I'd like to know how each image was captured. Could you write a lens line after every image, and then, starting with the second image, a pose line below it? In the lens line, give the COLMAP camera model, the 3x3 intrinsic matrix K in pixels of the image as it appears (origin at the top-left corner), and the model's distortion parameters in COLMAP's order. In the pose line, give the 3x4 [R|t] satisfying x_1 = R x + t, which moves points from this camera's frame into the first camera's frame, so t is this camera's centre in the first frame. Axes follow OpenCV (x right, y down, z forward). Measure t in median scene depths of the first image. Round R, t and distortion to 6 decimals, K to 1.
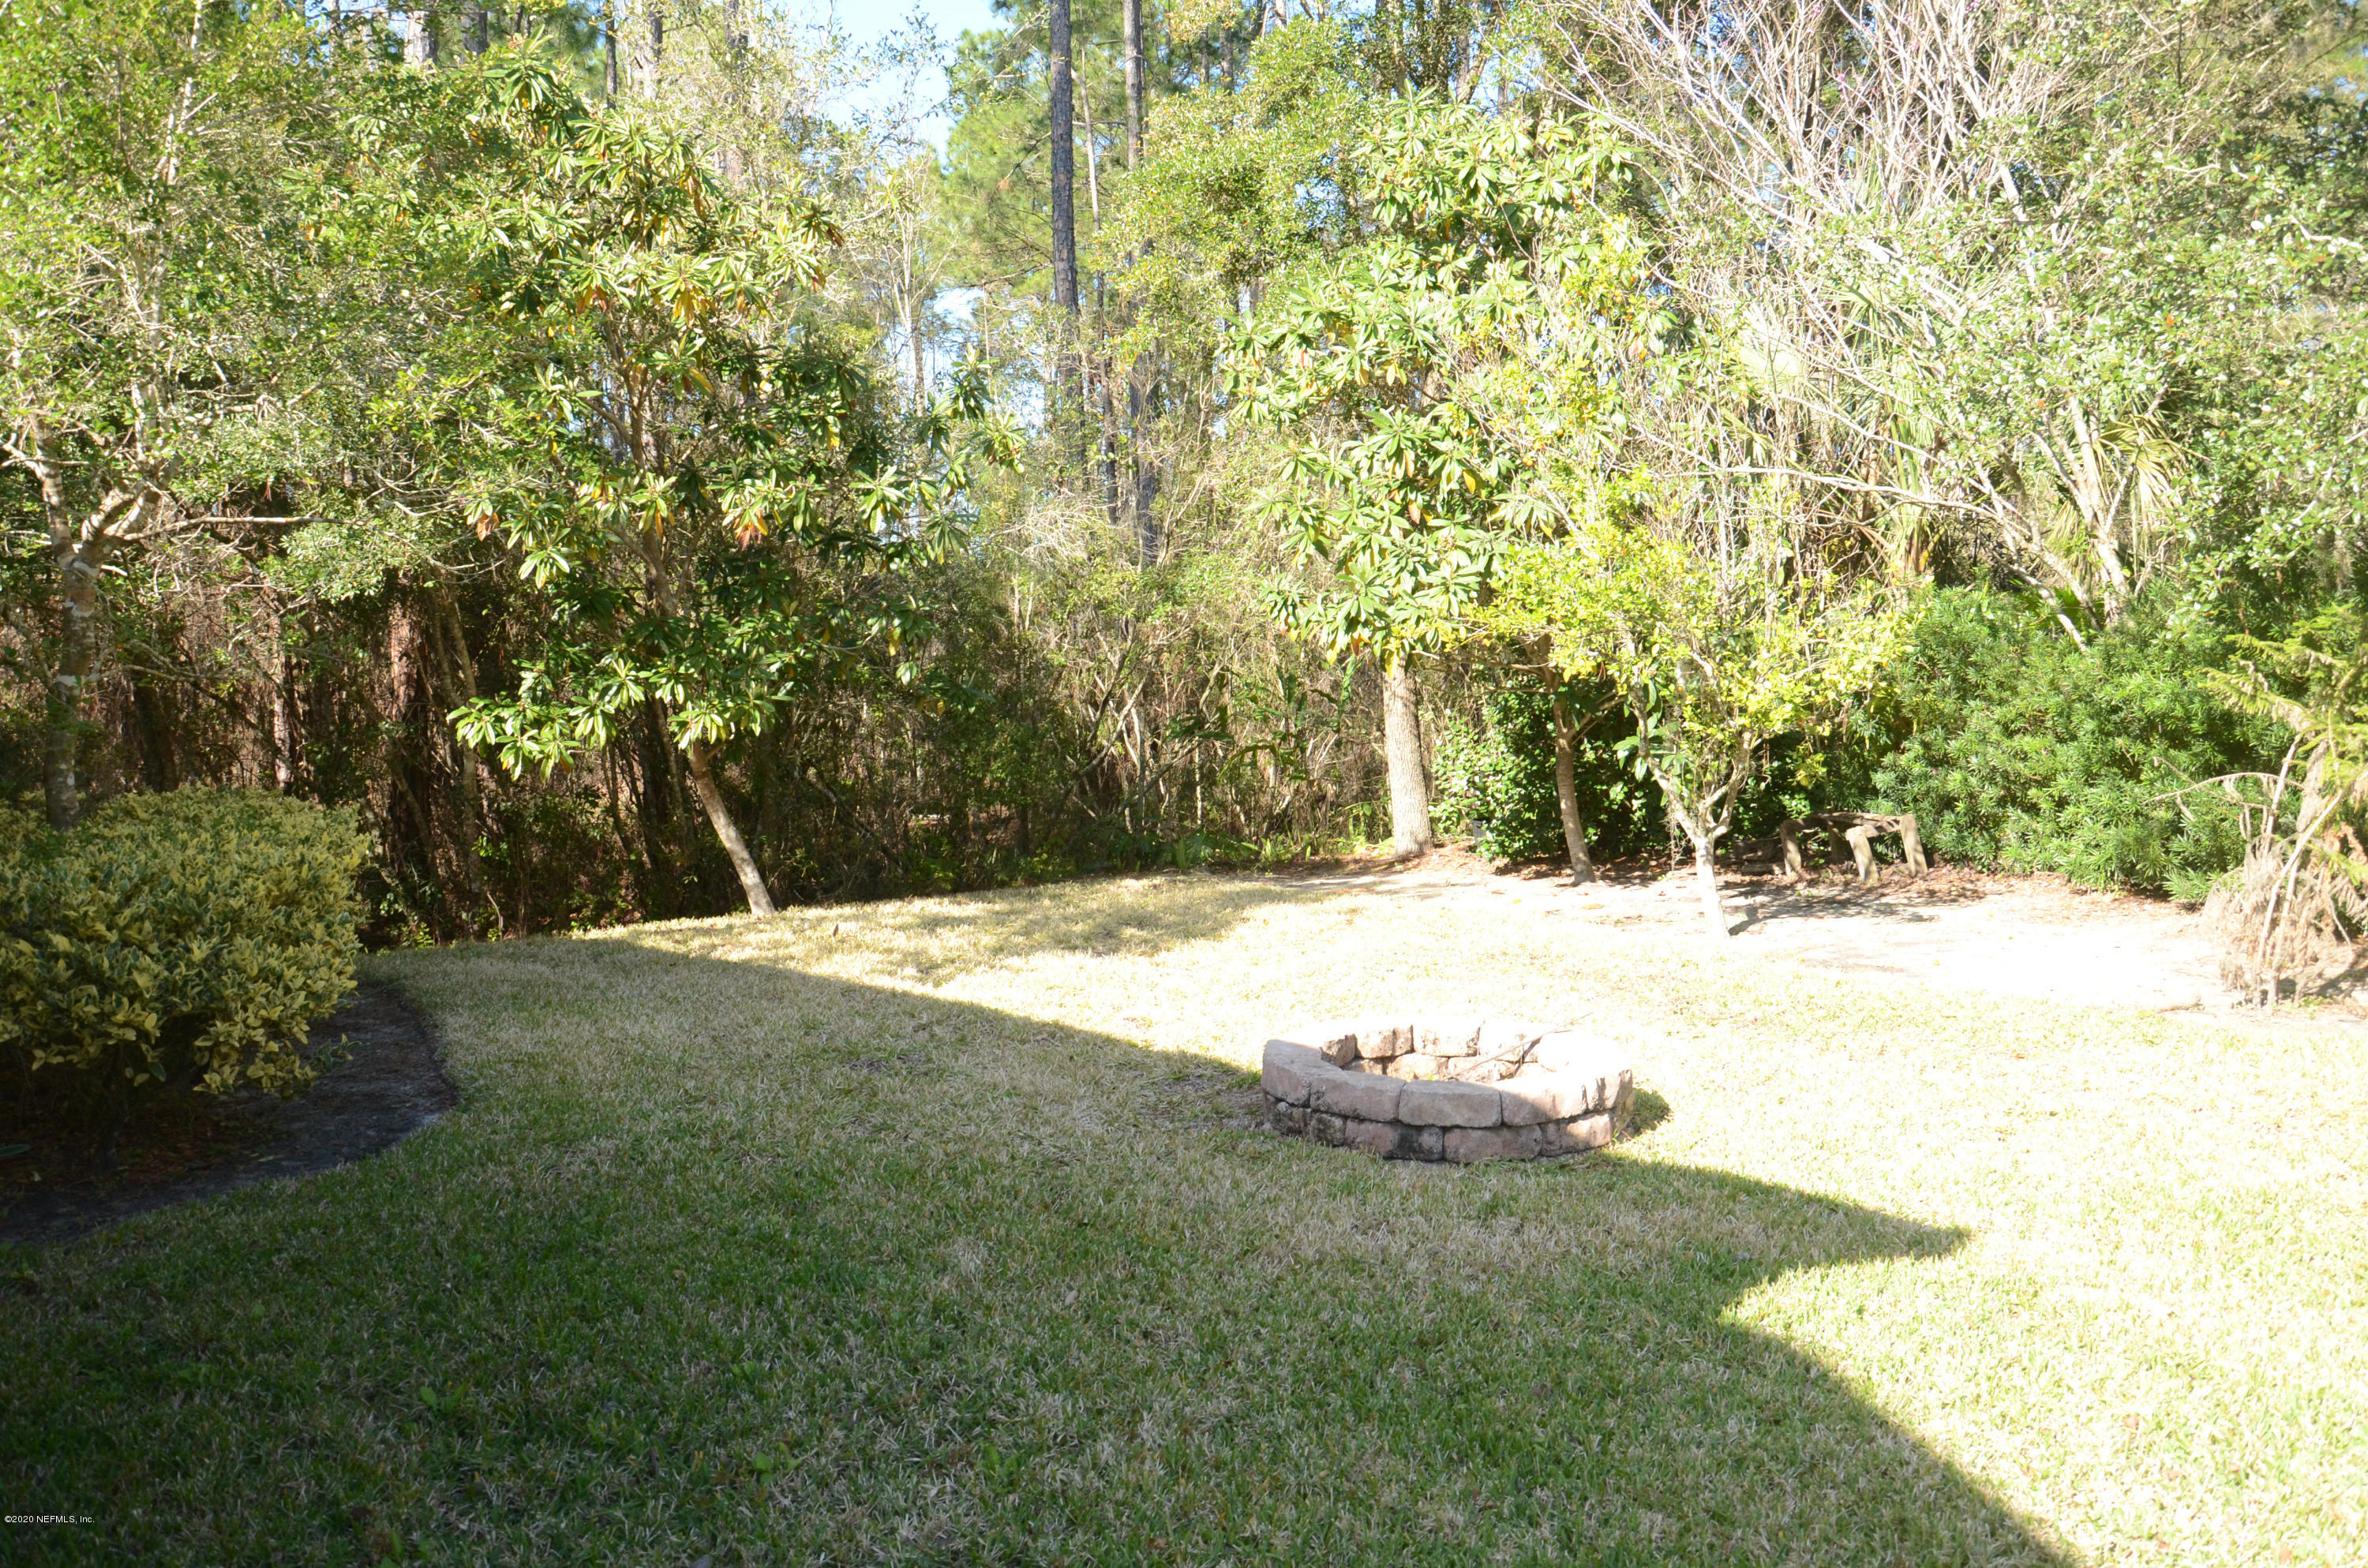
lens RADIAL K [[1892.4, 0, 1182.2], [0, 1892.4, 740.5], [0, 0, 1]] dist [-0.137626, 0.126545]
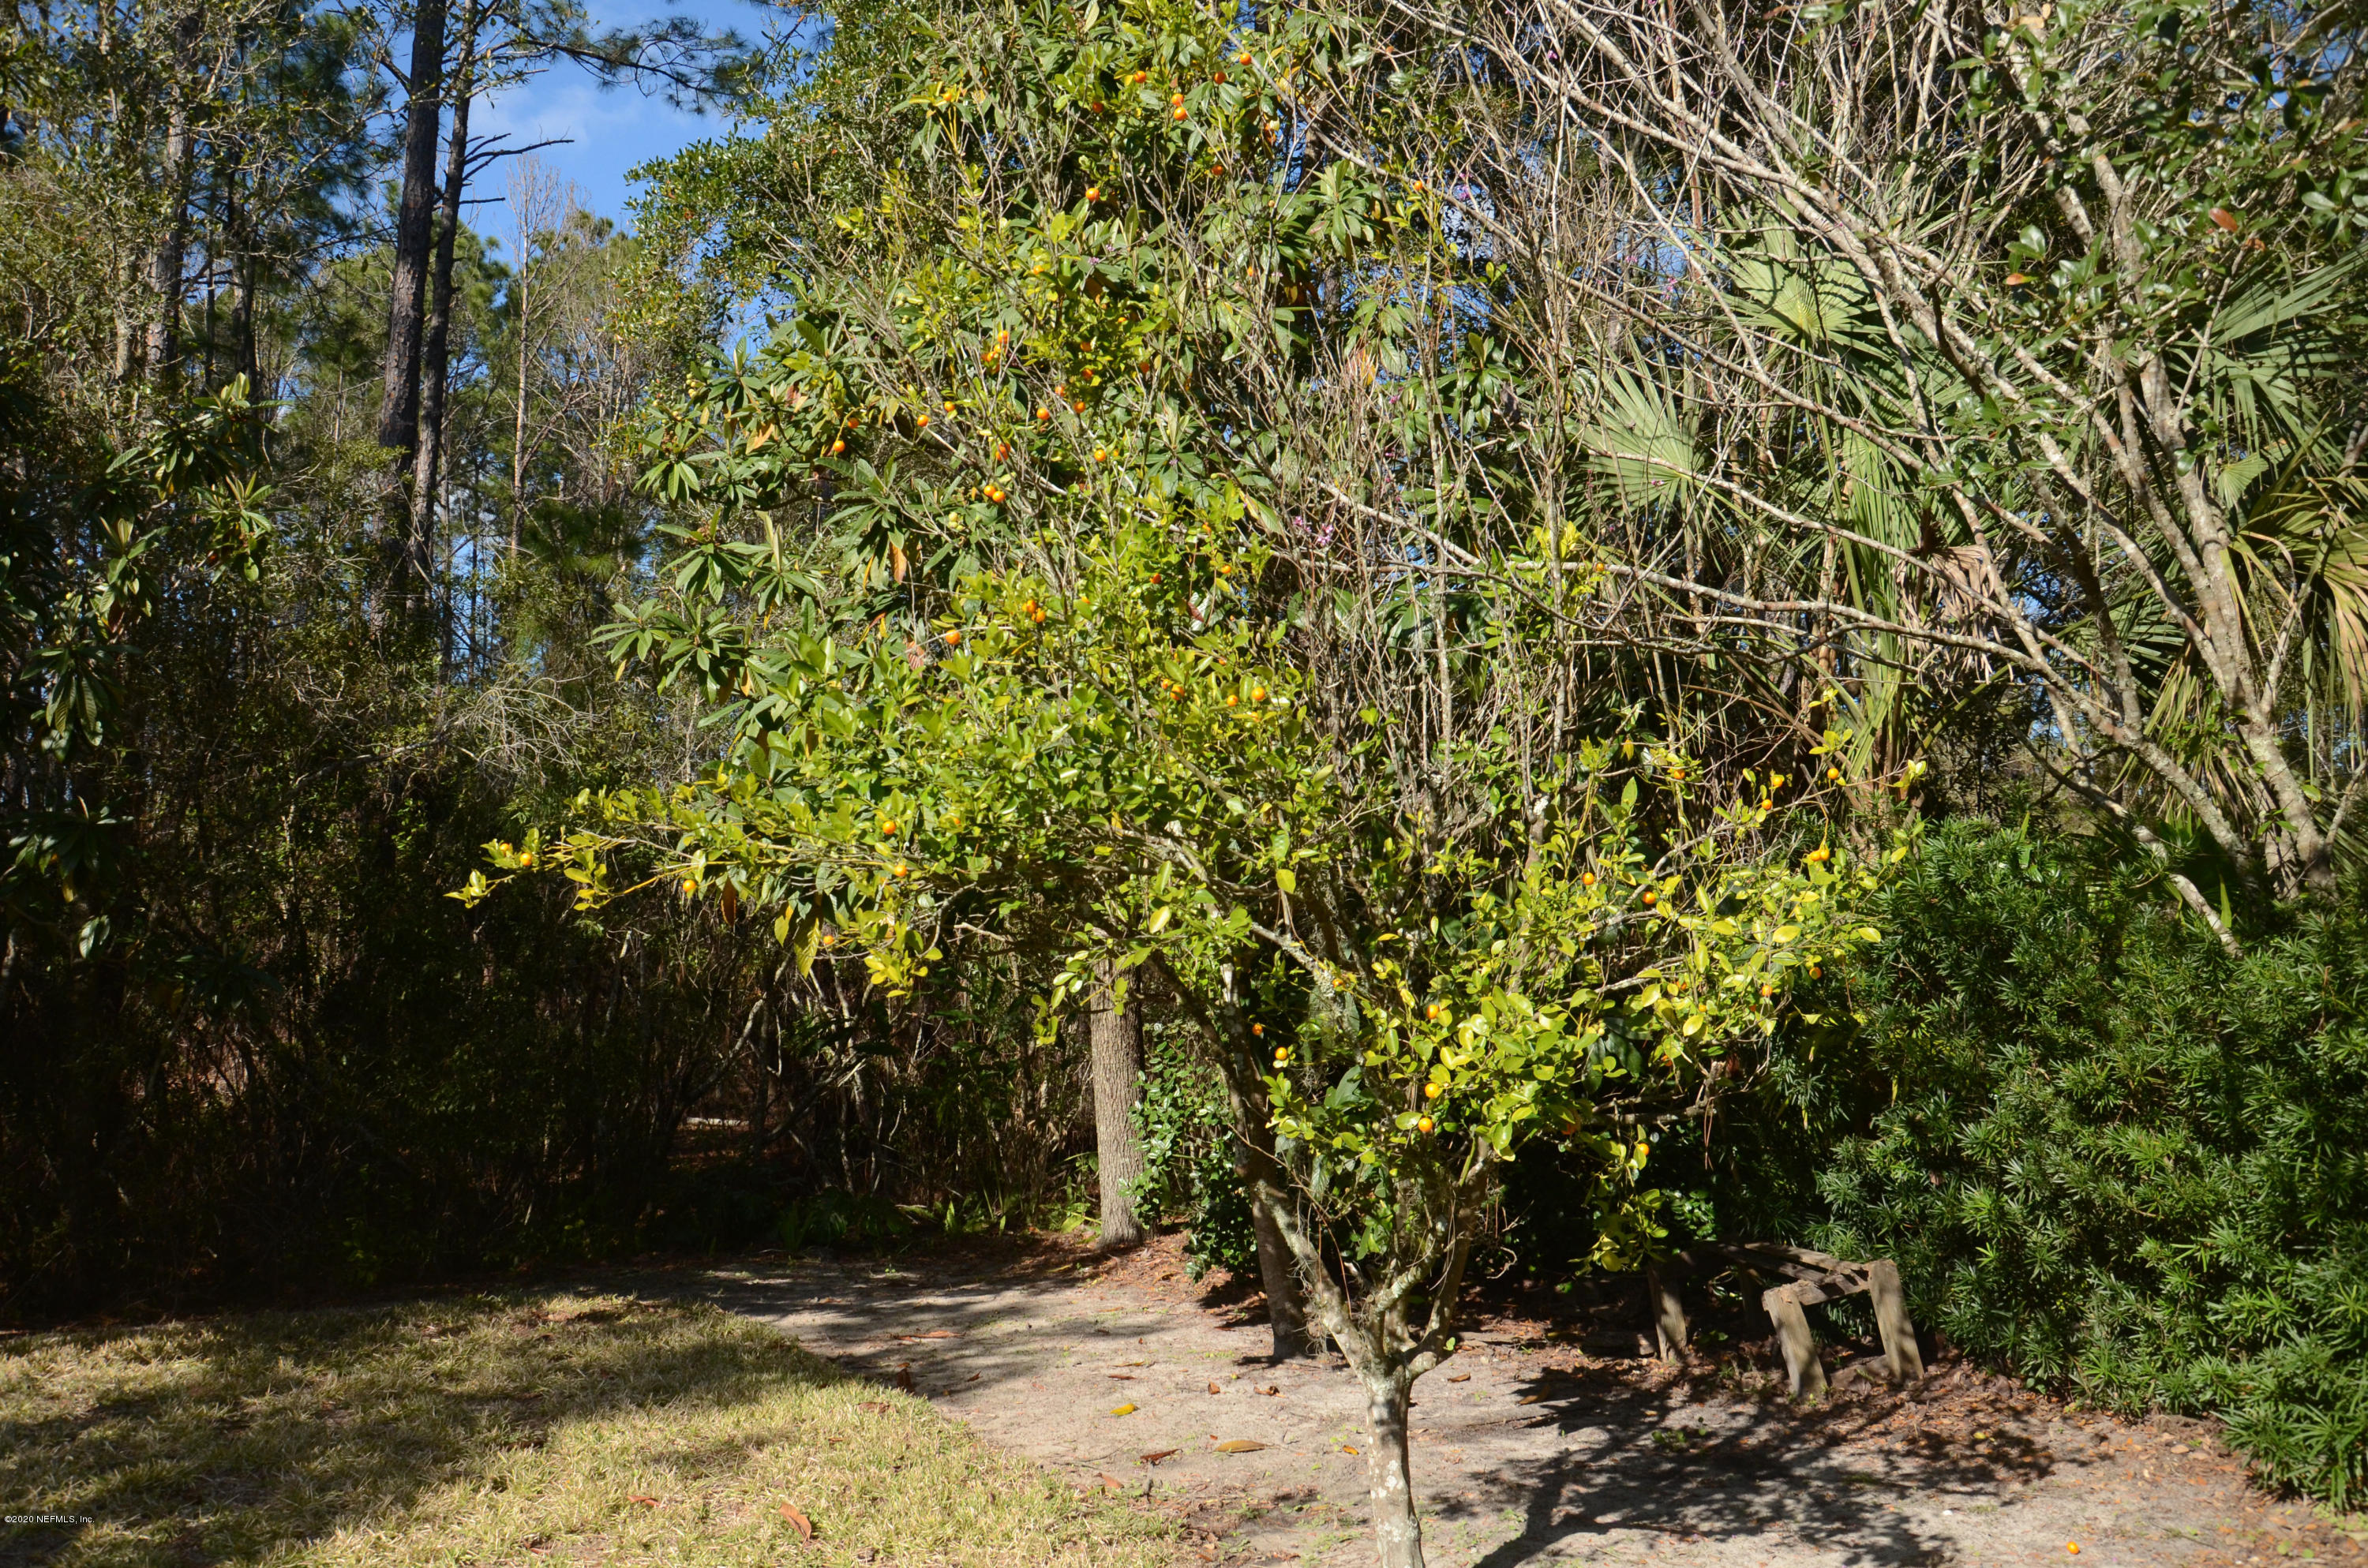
lens RADIAL K [[1892.4, 0, 1182.2], [0, 1892.4, 740.5], [0, 0, 1]] dist [-0.137626, 0.126545]
pose [[0.999663, 0.025543, 0.004591, 0.198129], [-0.024569, 0.988438, -0.149620, -0.022298], [-0.008360, 0.149457, 0.988733, 0.494299]]
